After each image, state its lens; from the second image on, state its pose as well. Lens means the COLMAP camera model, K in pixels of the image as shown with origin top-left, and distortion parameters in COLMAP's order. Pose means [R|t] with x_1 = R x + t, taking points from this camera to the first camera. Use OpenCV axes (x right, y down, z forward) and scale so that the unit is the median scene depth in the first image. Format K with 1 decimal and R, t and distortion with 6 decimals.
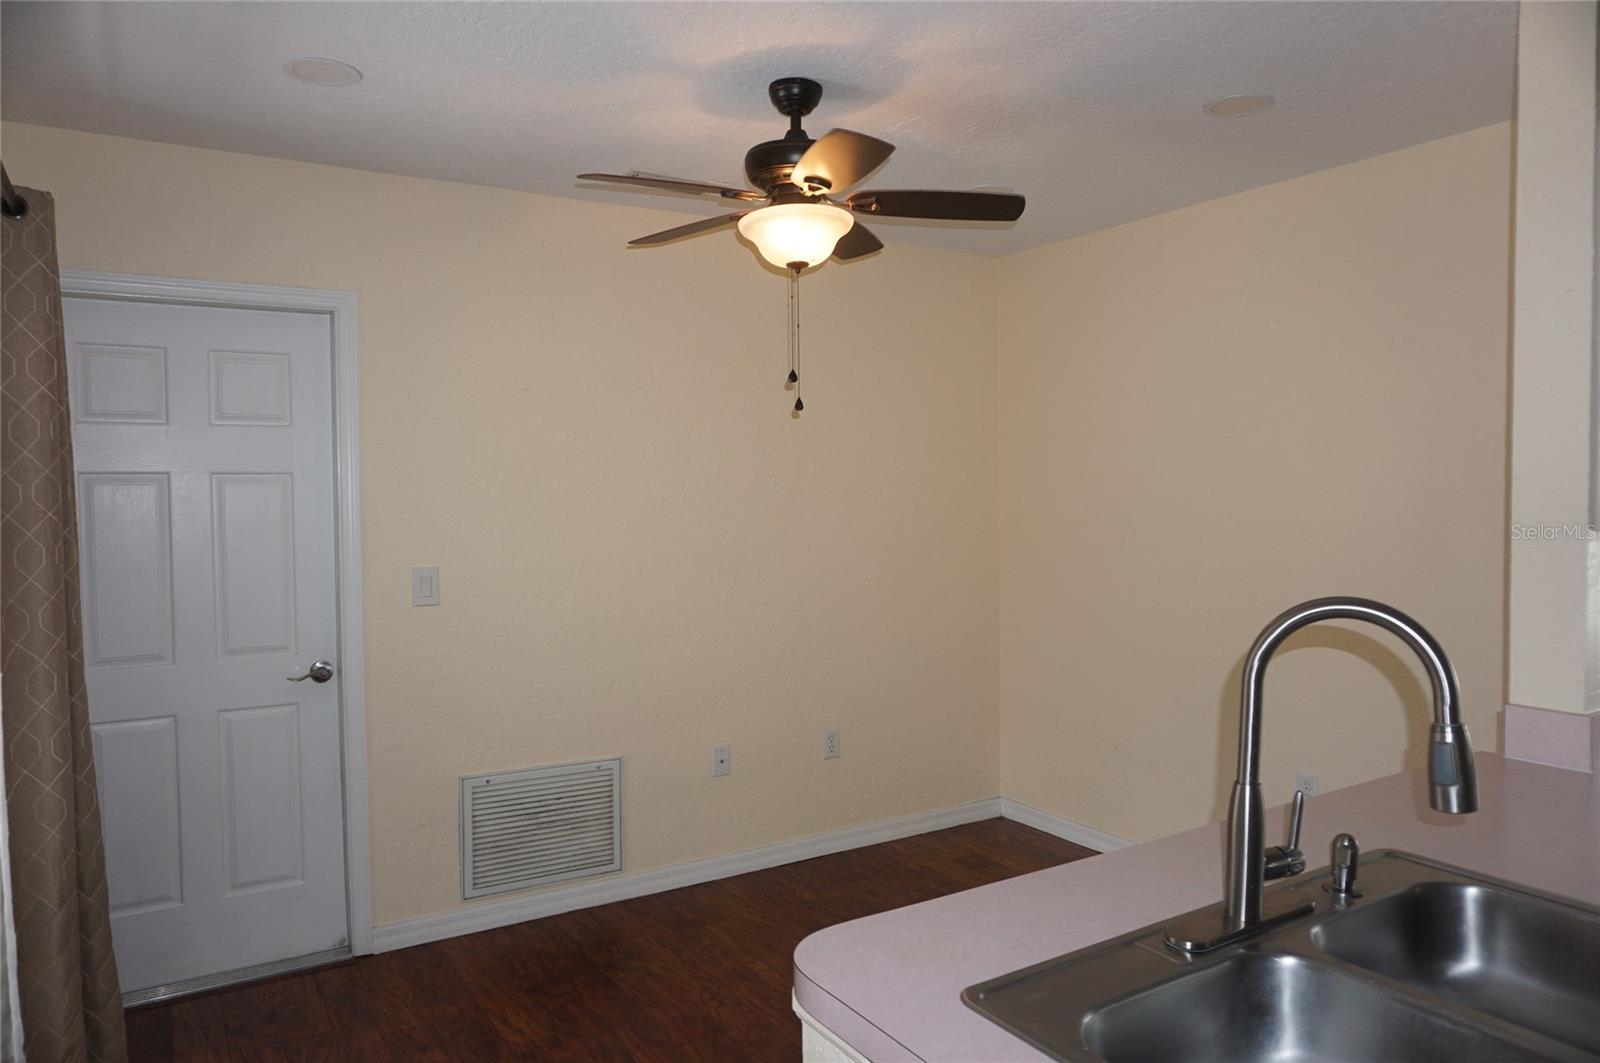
lens RADIAL K [[1091.3, 0, 795.7], [0, 1091.3, 524.9], [0, 0, 1]] dist [-0.048968, 0.058267]
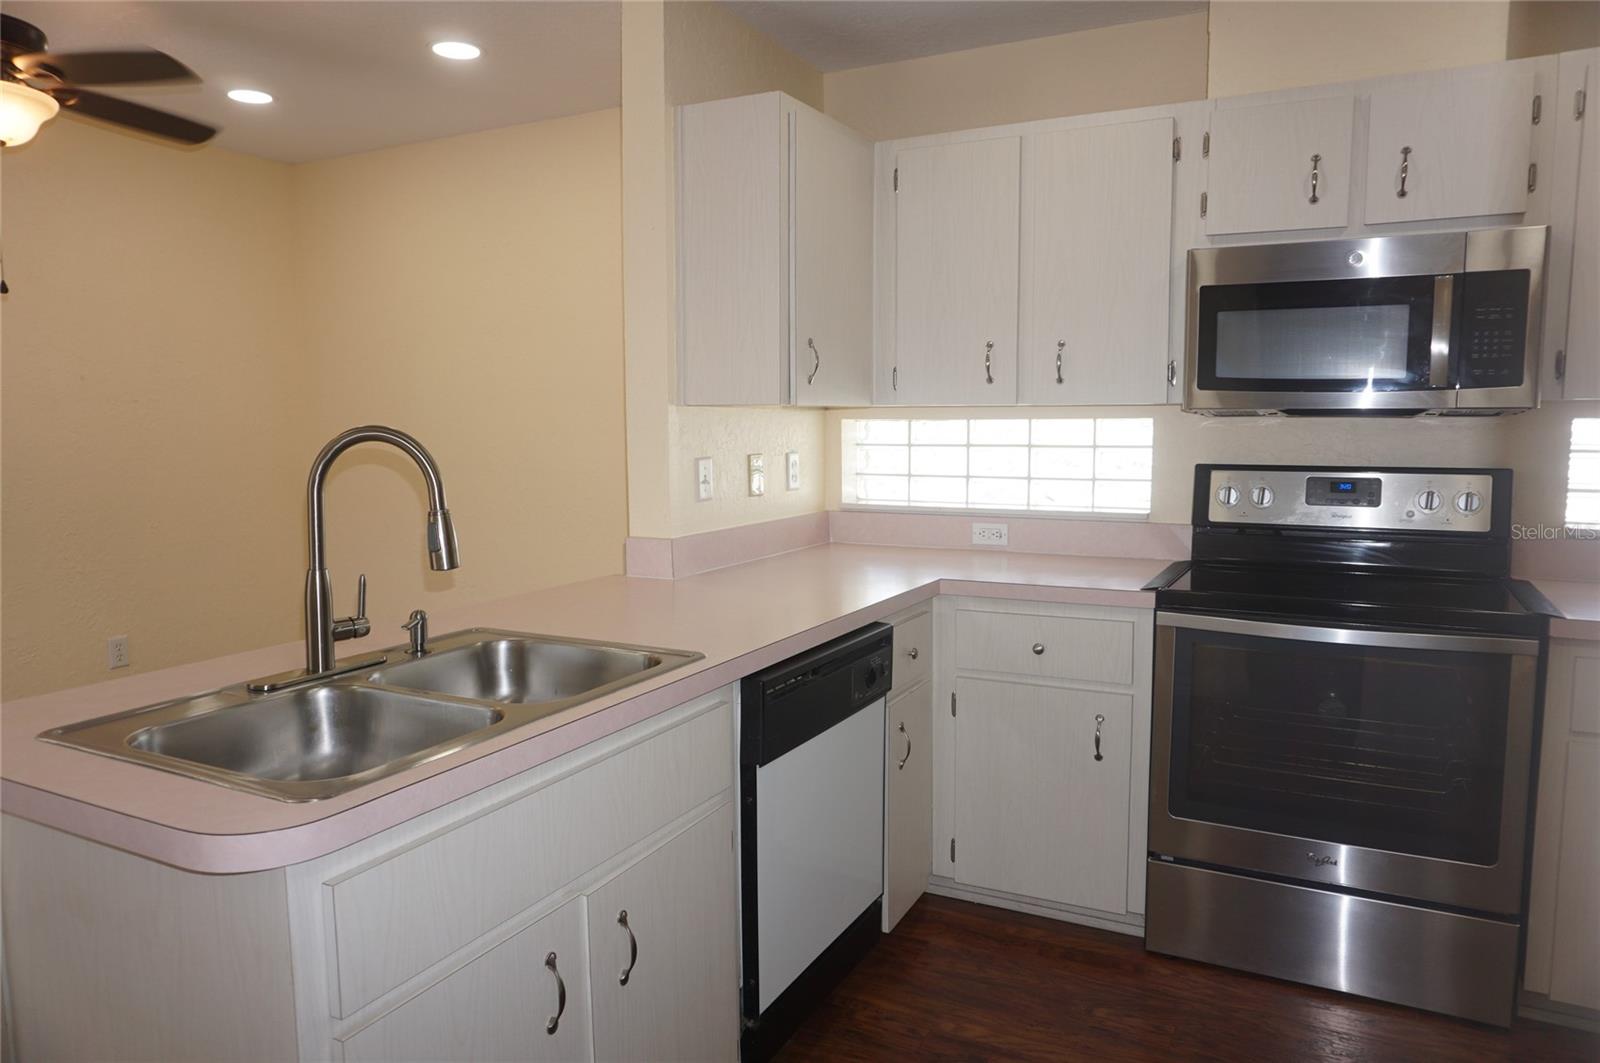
lens RADIAL K [[1091.3, 0, 795.7], [0, 1091.3, 524.9], [0, 0, 1]] dist [-0.048968, 0.058267]
pose [[0.867589, -0.045601, 0.495186, 0.269600], [0.015942, 0.997825, 0.063956, 0.107832], [-0.497026, -0.047593, 0.866429, -0.441766]]
